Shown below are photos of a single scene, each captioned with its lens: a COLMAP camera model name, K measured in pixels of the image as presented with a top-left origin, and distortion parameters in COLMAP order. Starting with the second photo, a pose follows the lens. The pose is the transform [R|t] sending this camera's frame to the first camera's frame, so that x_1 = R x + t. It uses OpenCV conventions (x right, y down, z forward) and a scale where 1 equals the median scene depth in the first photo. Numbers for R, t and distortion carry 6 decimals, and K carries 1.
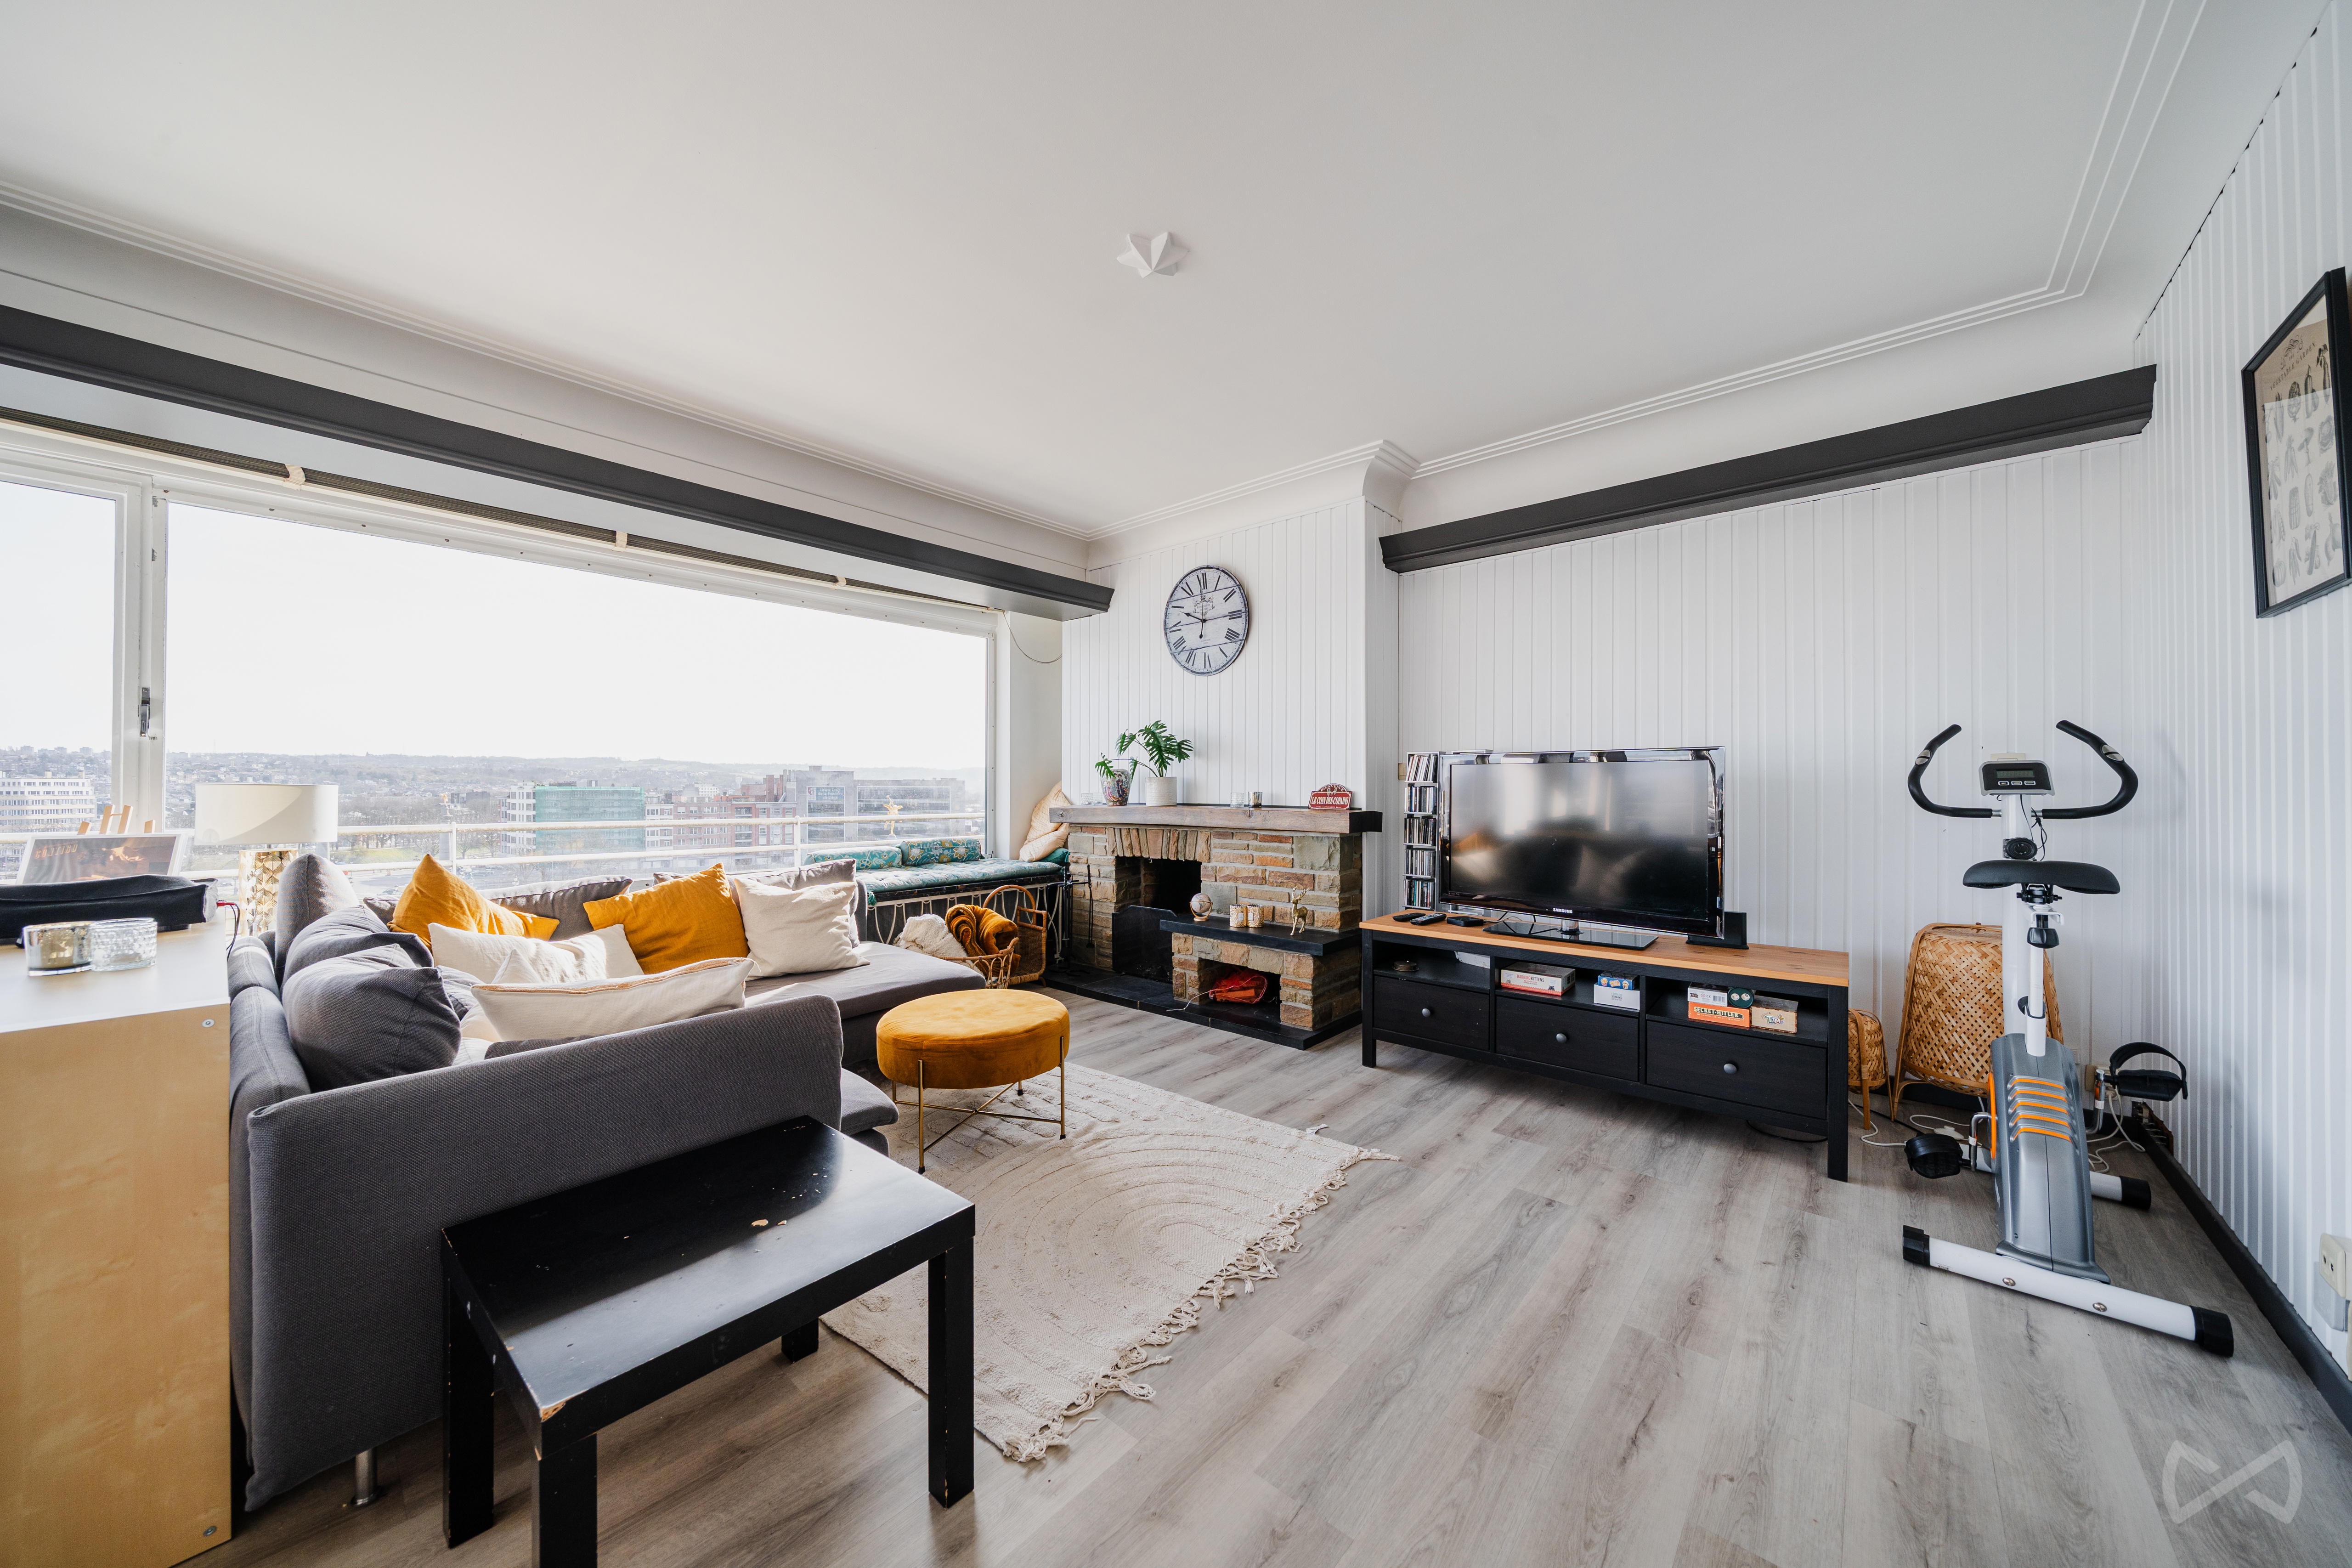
lens RADIAL K [[813.1, 0, 1171.4], [0, 813.1, 781.2], [0, 0, 1]] dist [-0.014166, 0.000193]
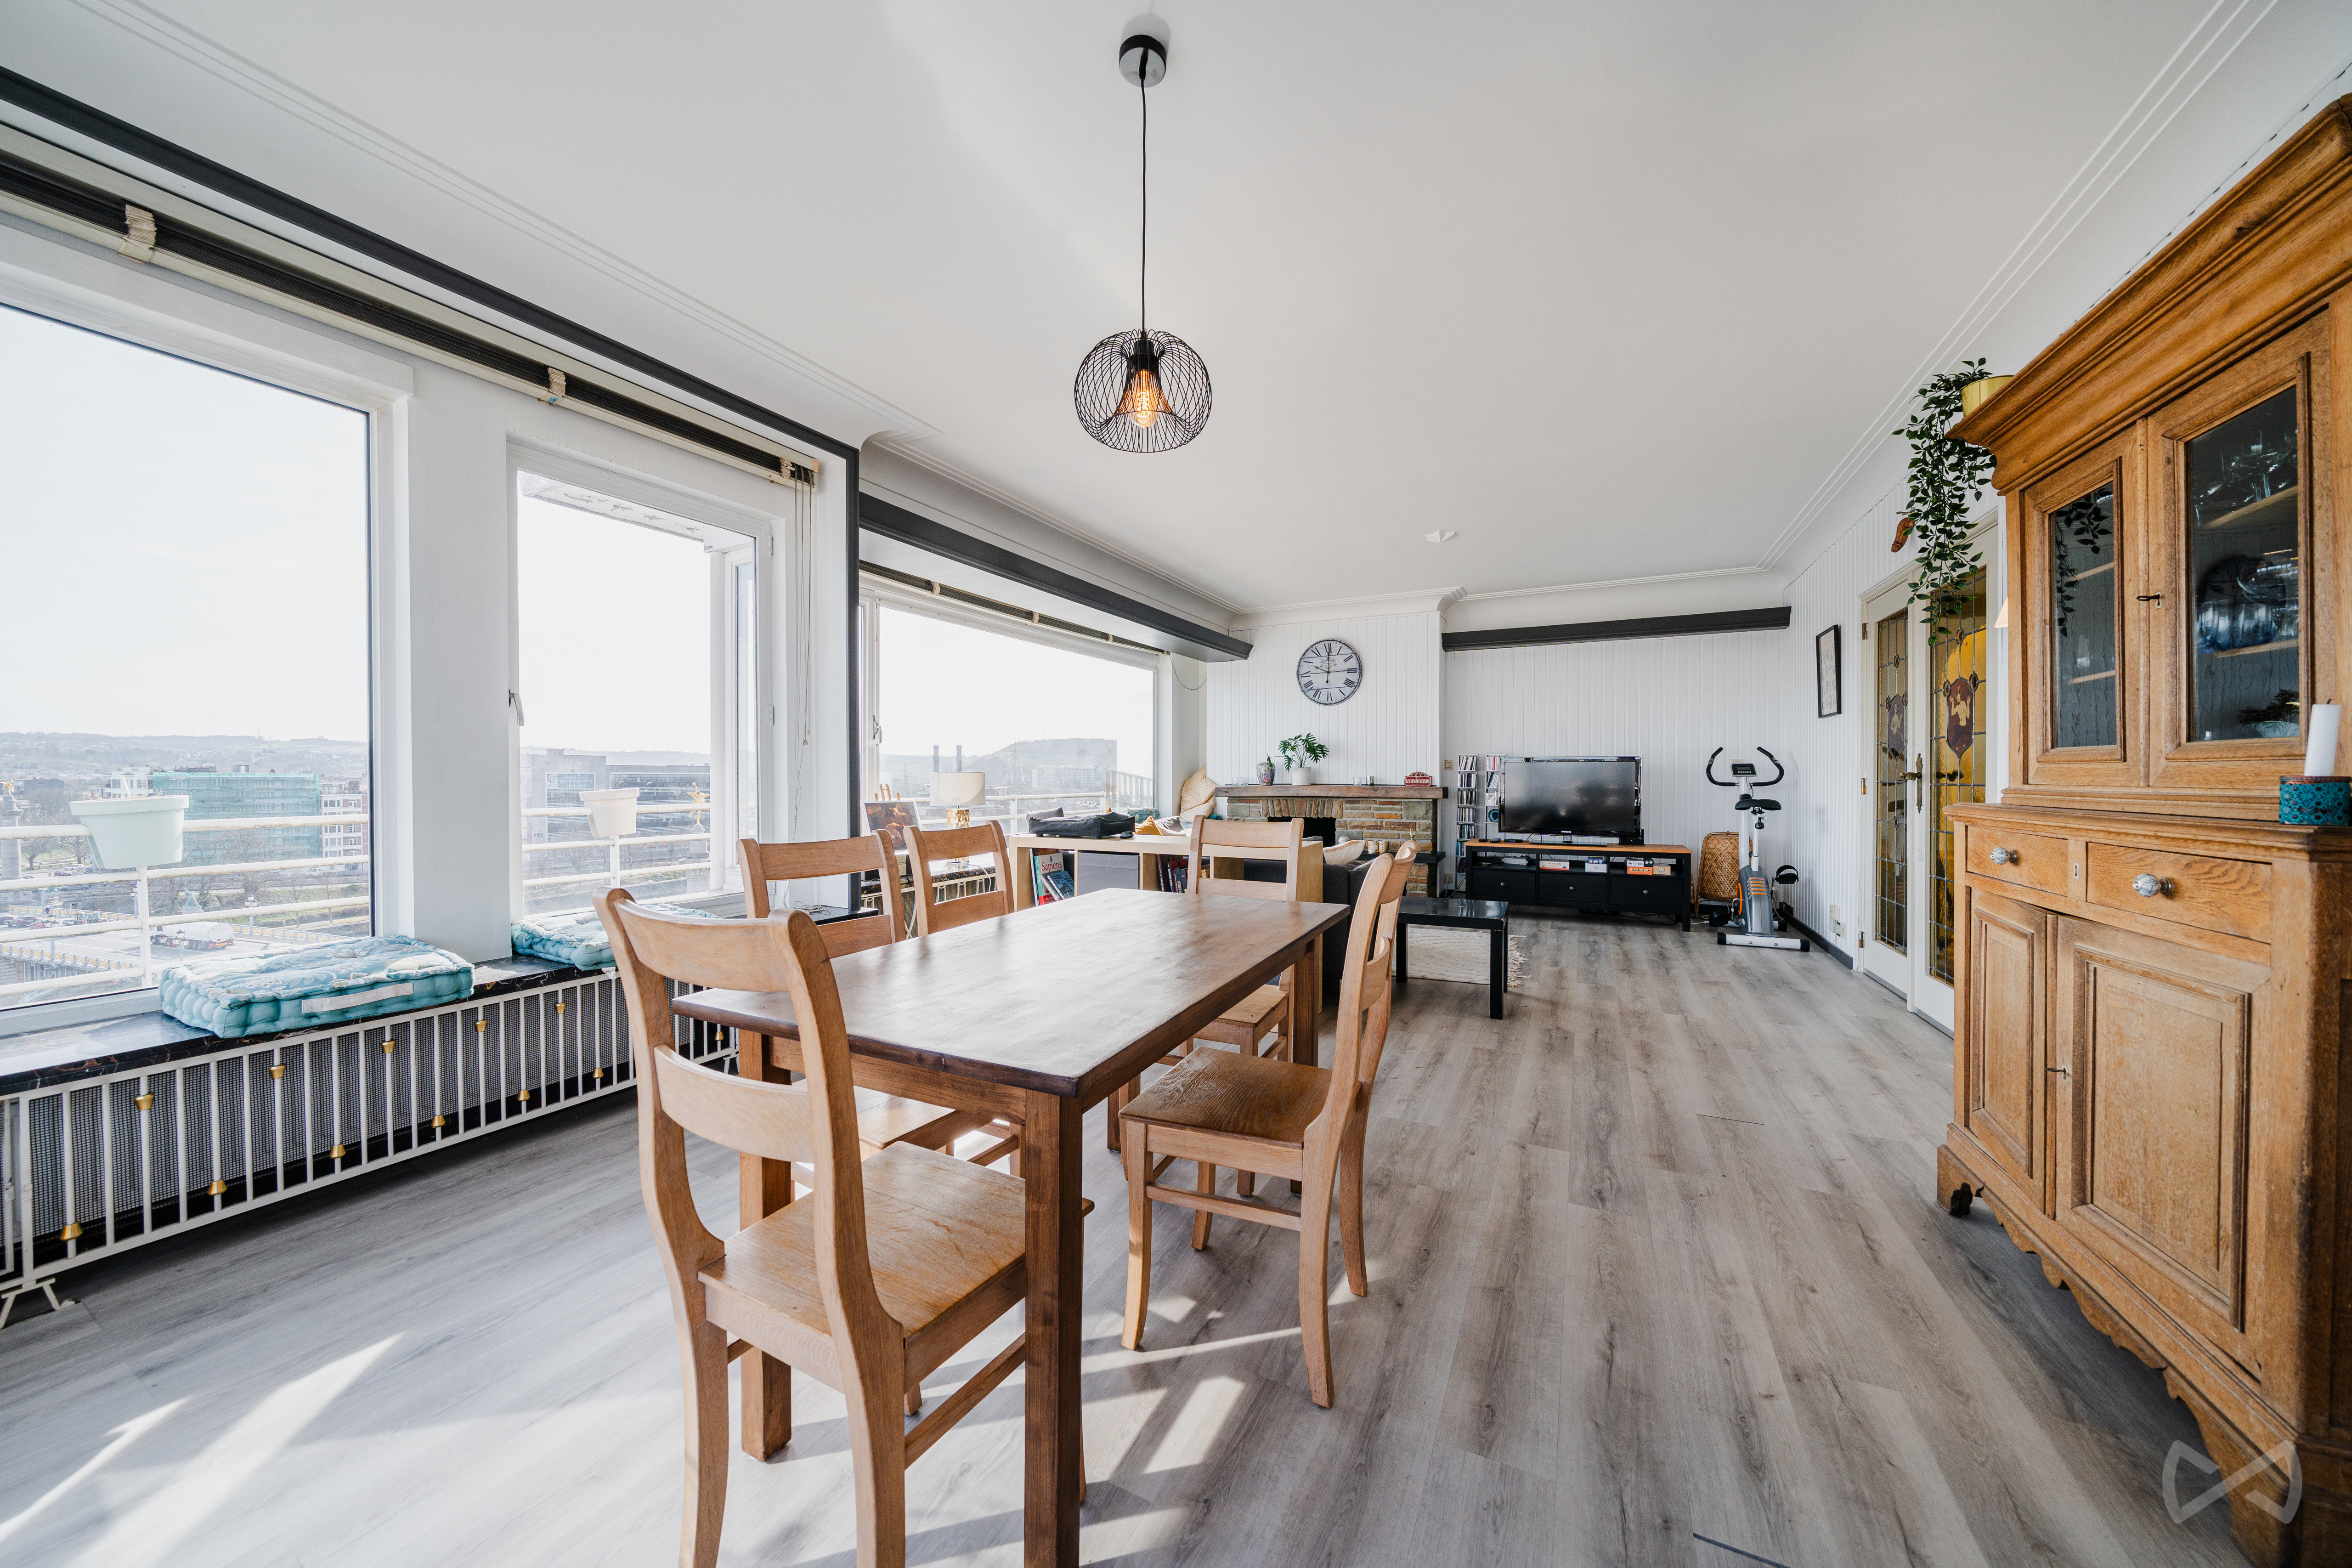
lens RADIAL K [[813.1, 0, 1177.6], [0, 813.1, 778.1], [0, 0, 1]] dist [-0.014166, 0.000193]
pose [[0.967627, -0.000673, 0.252384, -0.737112], [-0.002462, 0.999924, 0.012107, -0.002689], [-0.252373, -0.012337, 0.967551, -0.566136]]
